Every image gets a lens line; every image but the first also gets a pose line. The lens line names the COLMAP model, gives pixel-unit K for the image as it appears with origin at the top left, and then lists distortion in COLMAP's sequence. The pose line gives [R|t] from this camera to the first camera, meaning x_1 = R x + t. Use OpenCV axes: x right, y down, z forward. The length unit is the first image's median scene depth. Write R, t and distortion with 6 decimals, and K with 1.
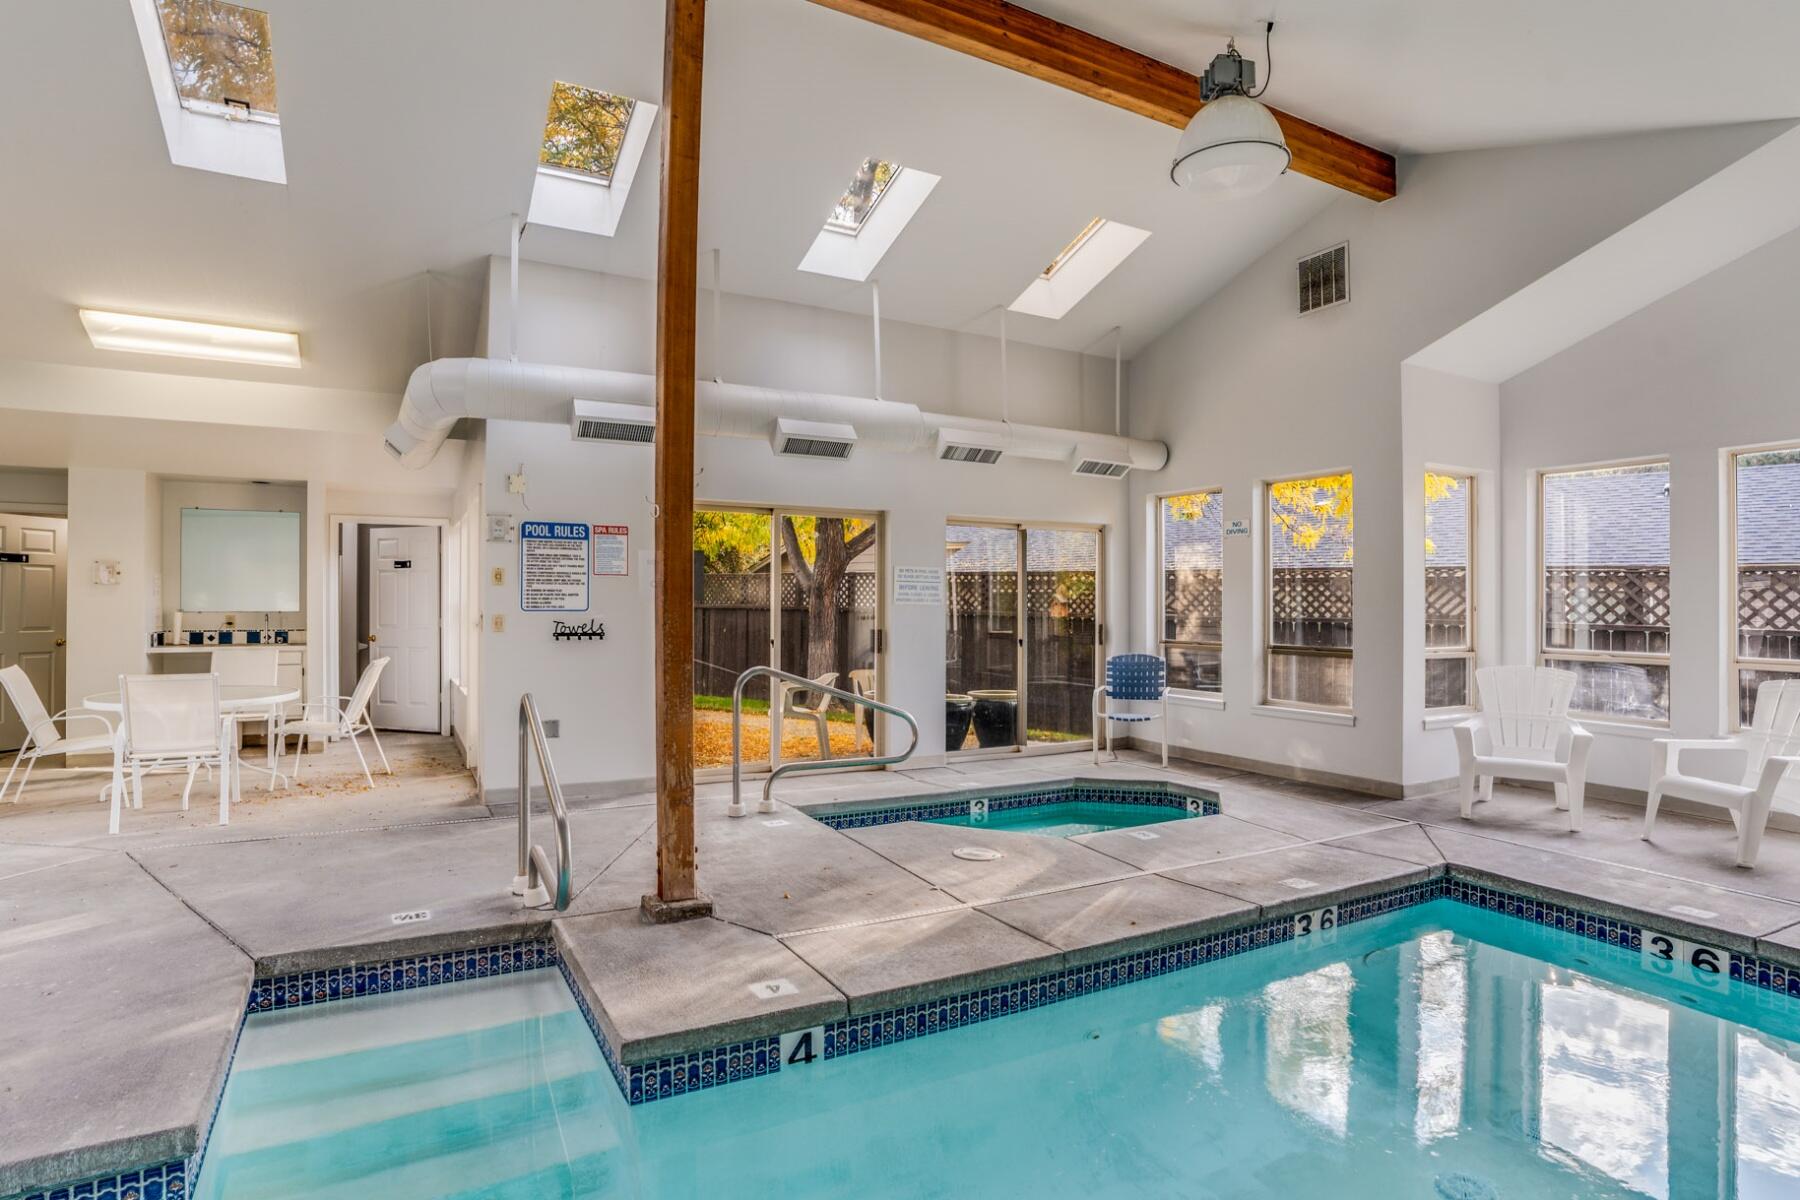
lens RADIAL K [[938.0, 0, 888.7], [0, 938.0, 601.4], [0, 0, 1]] dist [-0.045735, 0.008358]
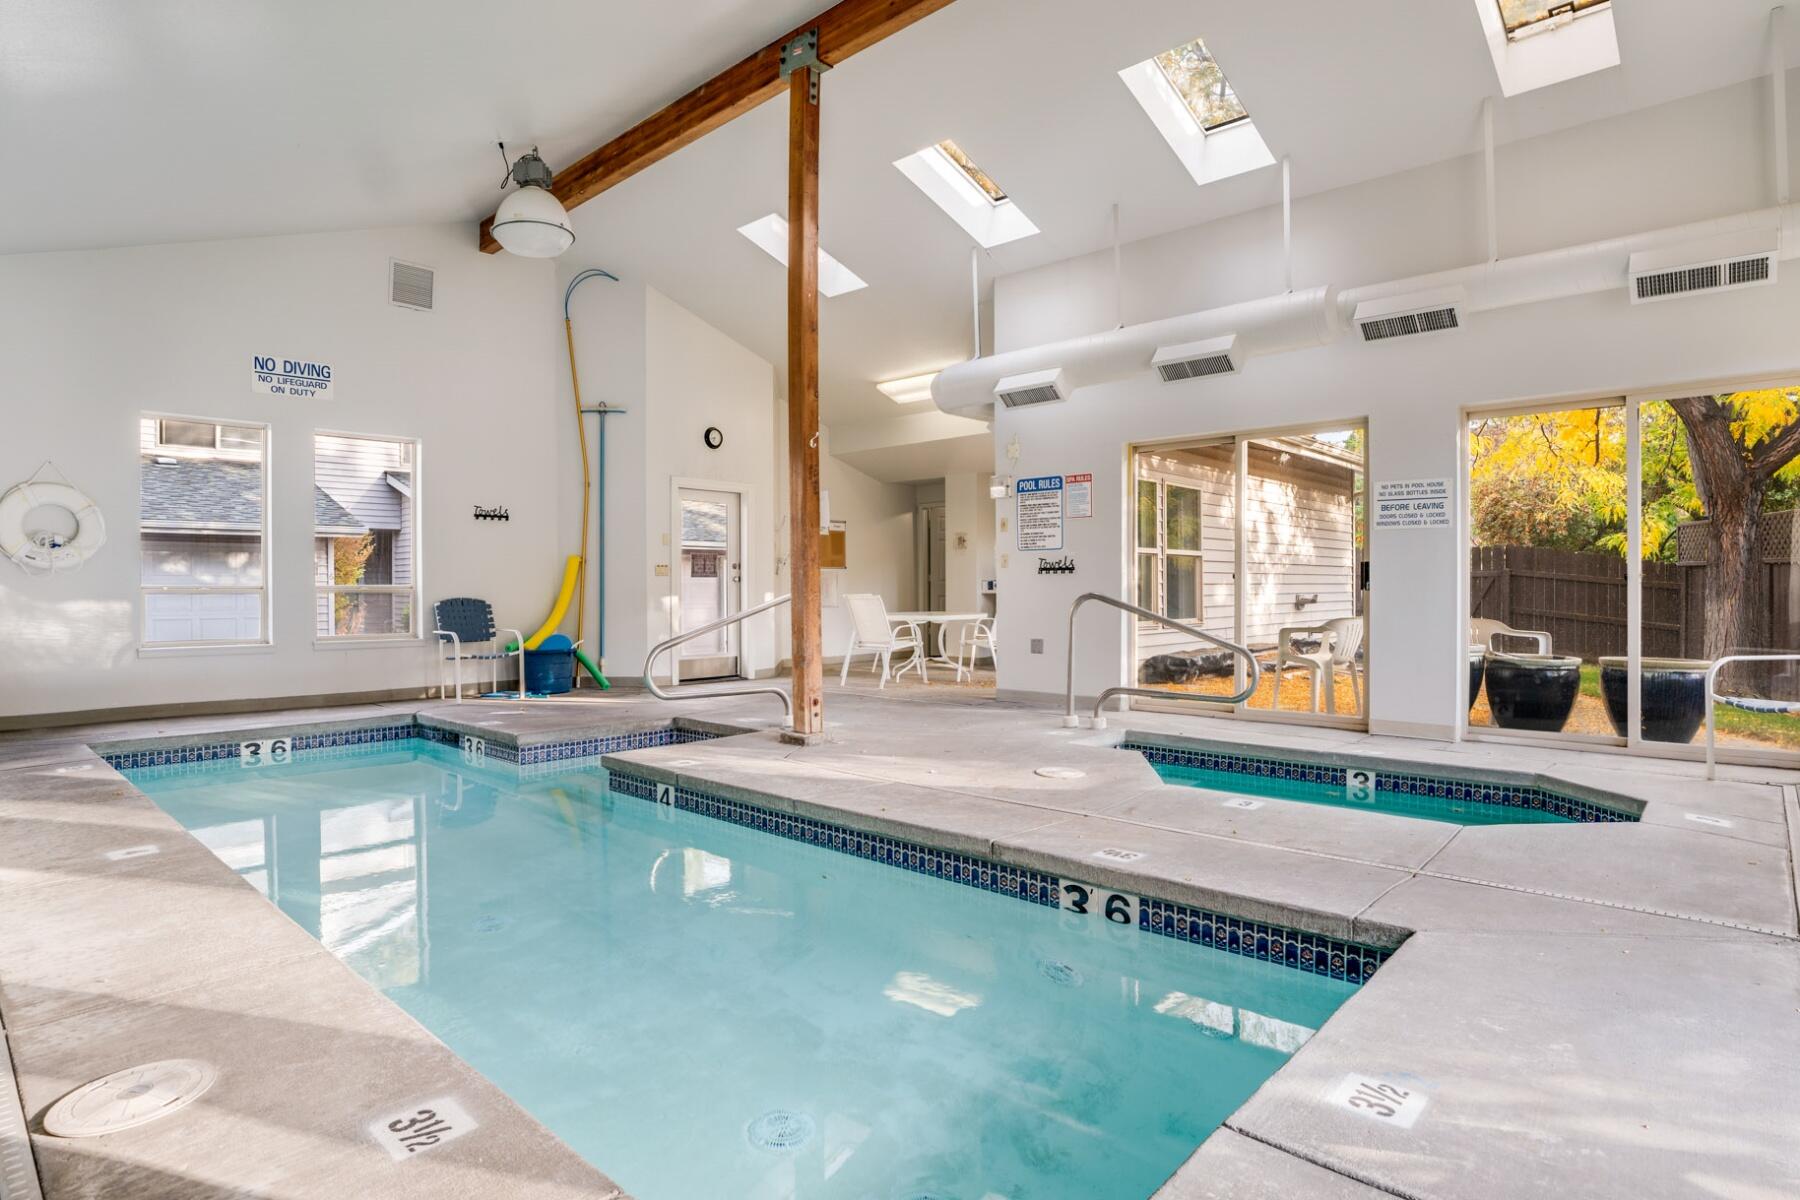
lens RADIAL K [[938.0, 0, 884.8], [0, 938.0, 605.4], [0, 0, 1]] dist [-0.045735, 0.008358]
pose [[0.329056, 0.011536, -0.944240, 0.739741], [0.008064, 0.999855, 0.015026, 0.063047], [0.944276, -0.012559, 0.328915, 0.397339]]
